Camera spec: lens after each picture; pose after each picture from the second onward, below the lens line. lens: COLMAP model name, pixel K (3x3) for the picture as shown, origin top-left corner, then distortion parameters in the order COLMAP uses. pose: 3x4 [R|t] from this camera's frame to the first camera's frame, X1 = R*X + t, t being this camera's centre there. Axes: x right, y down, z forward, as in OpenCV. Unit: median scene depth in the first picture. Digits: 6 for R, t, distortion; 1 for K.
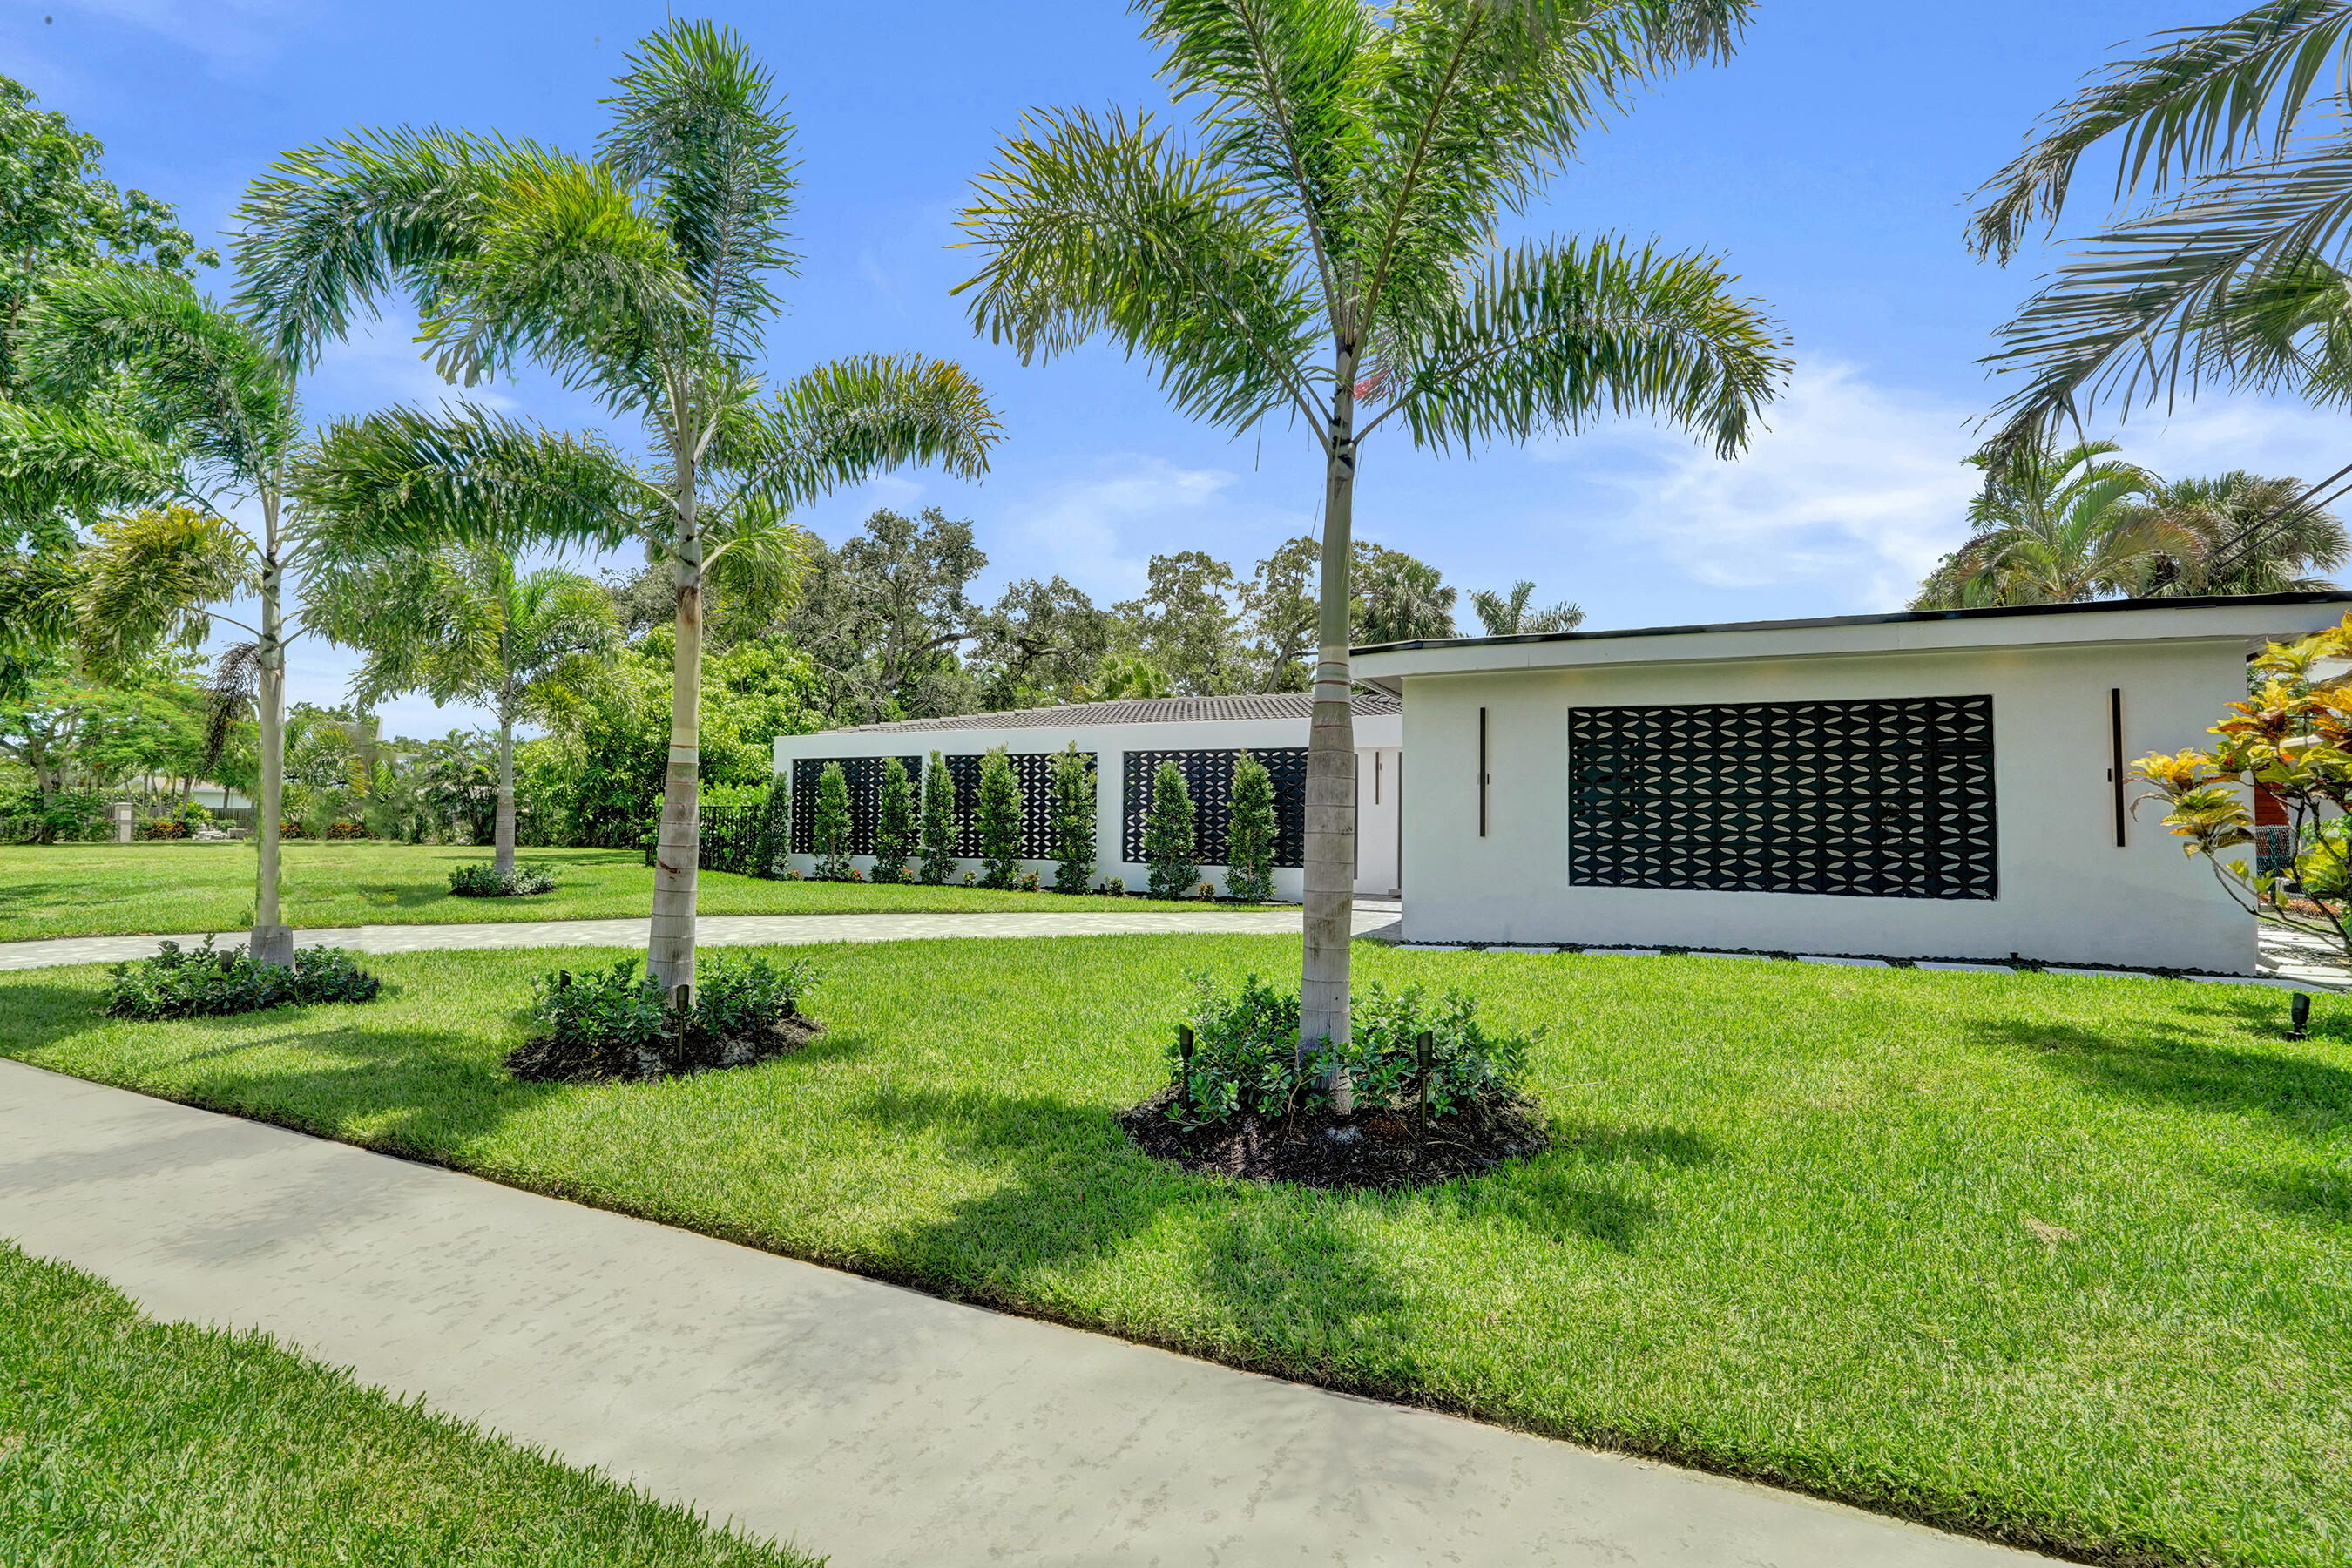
lens RADIAL K [[1096.9, 0, 1175.2], [0, 1096.9, 776.9], [0, 0, 1]] dist [-0.057596, 0.029465]
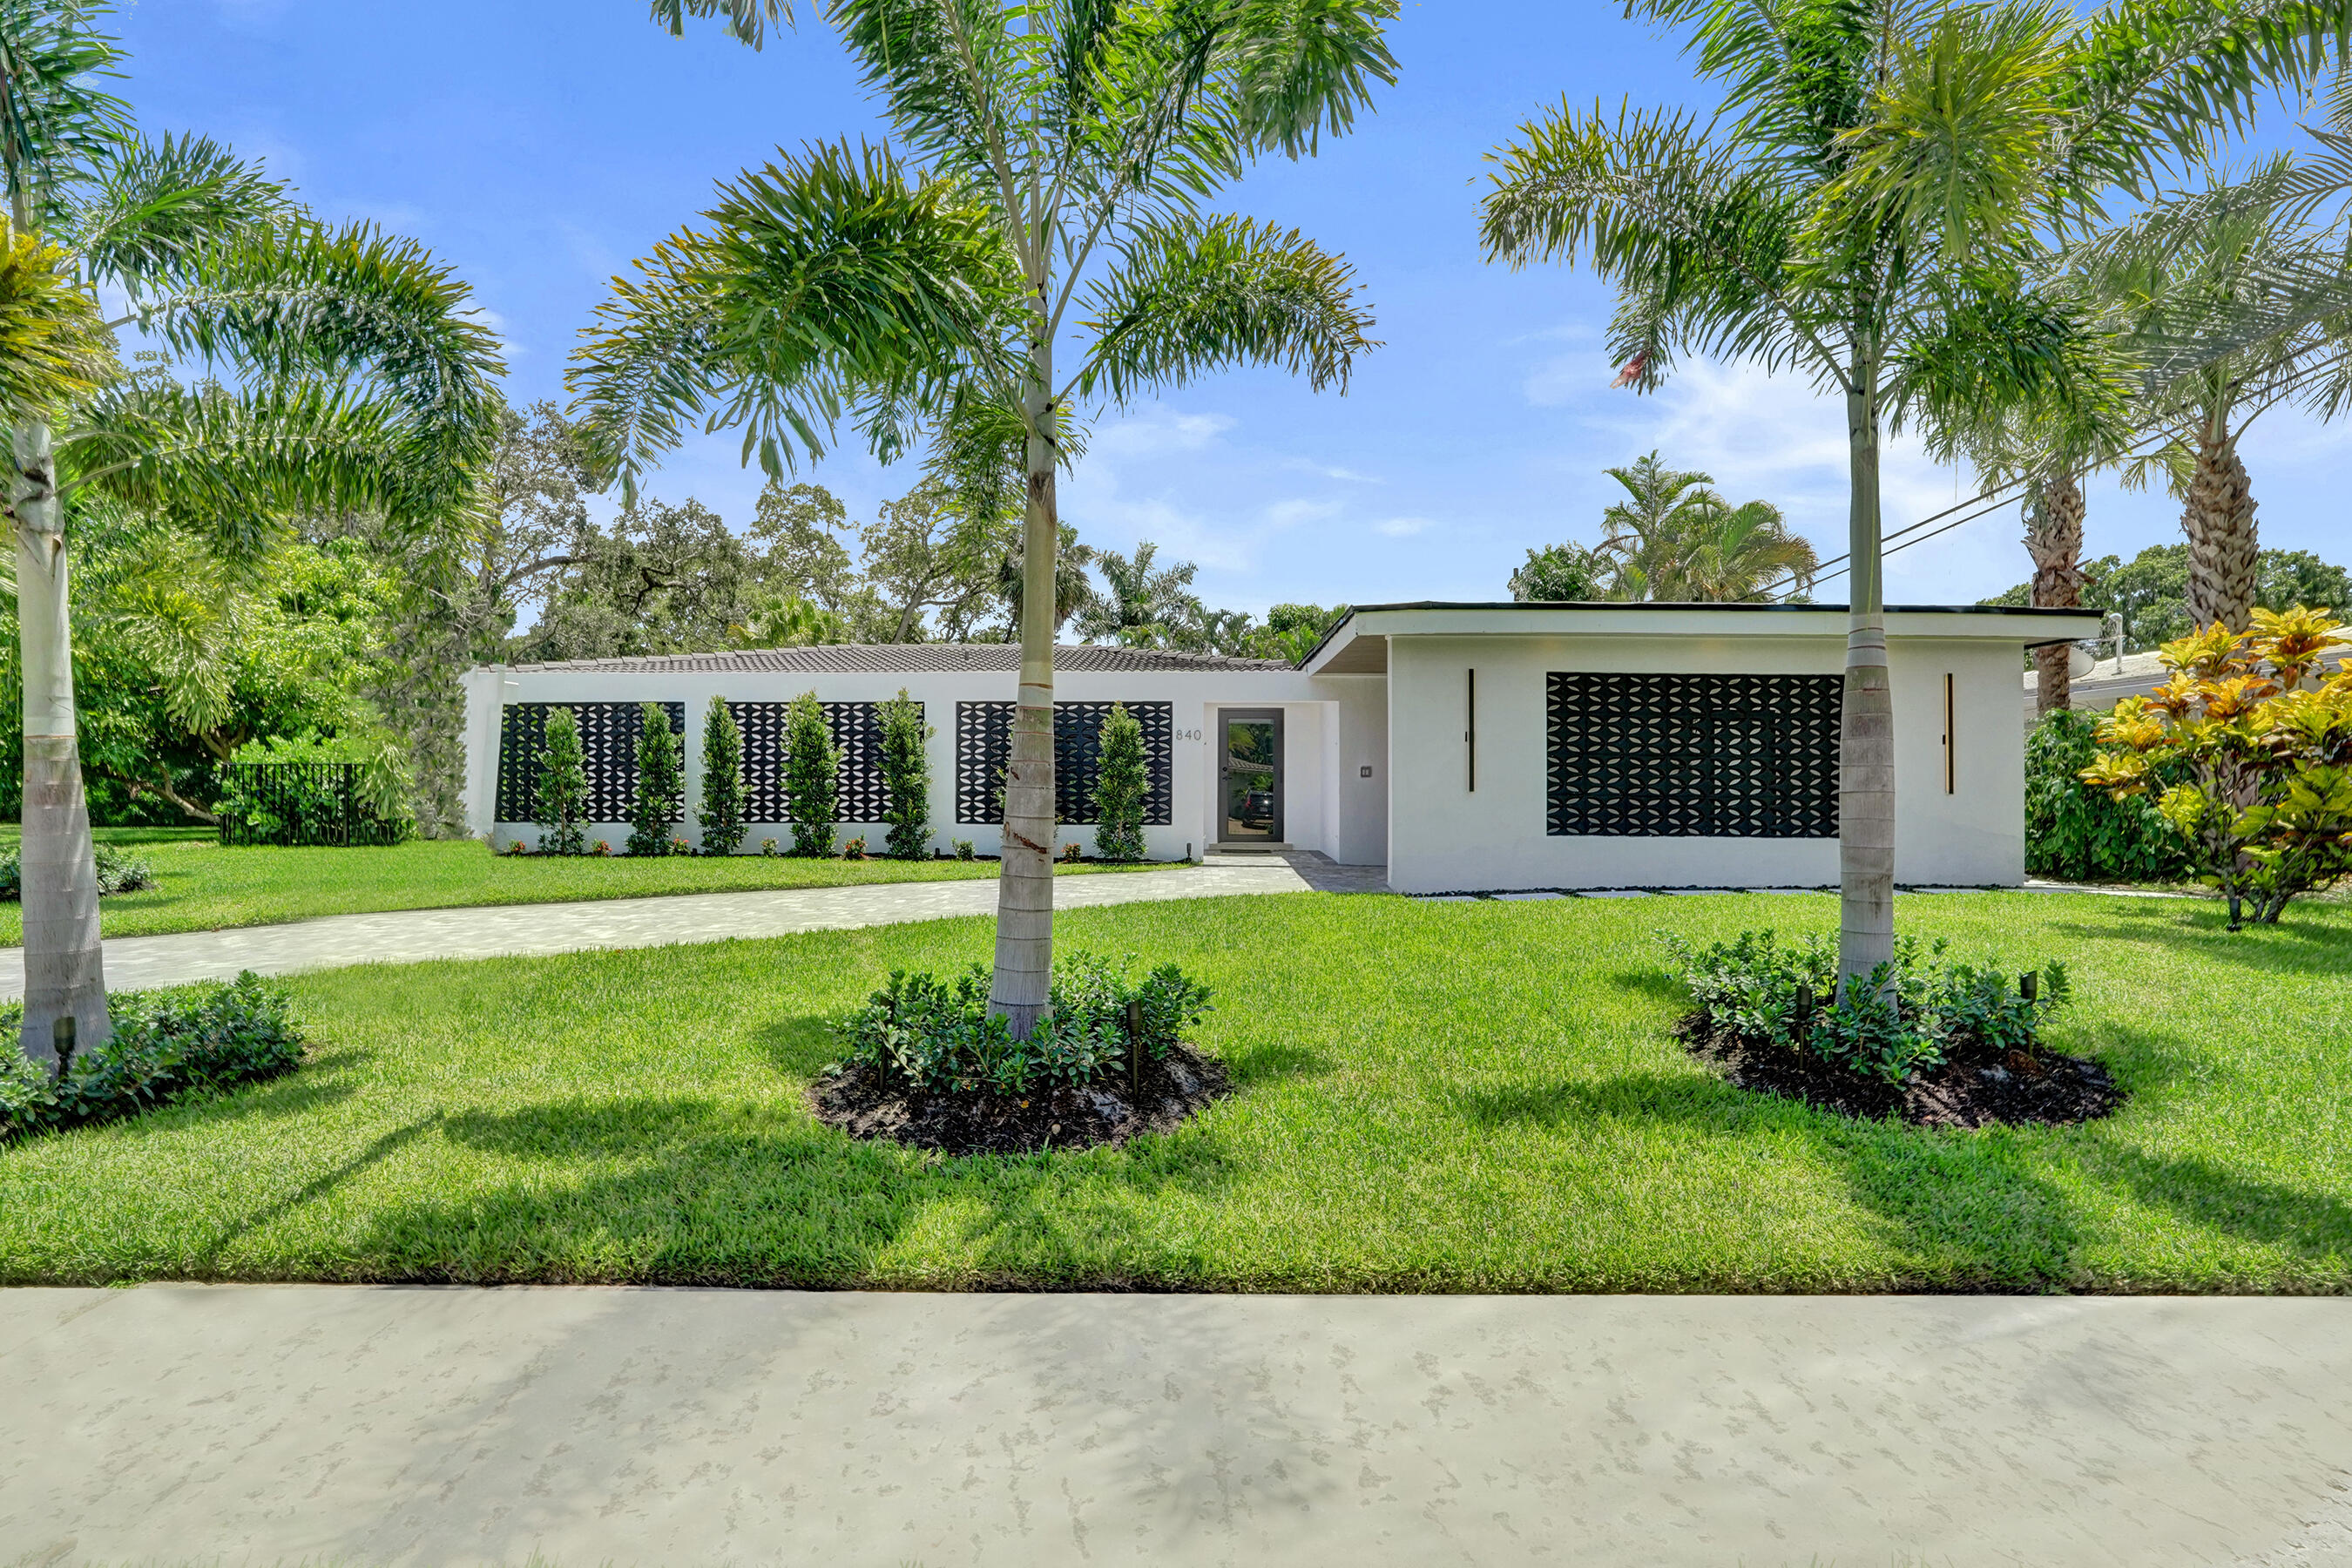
lens RADIAL K [[1096.9, 0, 1175.2], [0, 1096.9, 776.9], [0, 0, 1]] dist [-0.057596, 0.029465]
pose [[0.908550, -0.006023, 0.417733, -0.259904], [-0.011292, 0.999177, 0.038967, 0.001675], [-0.417624, -0.040120, 0.907734, 0.101504]]
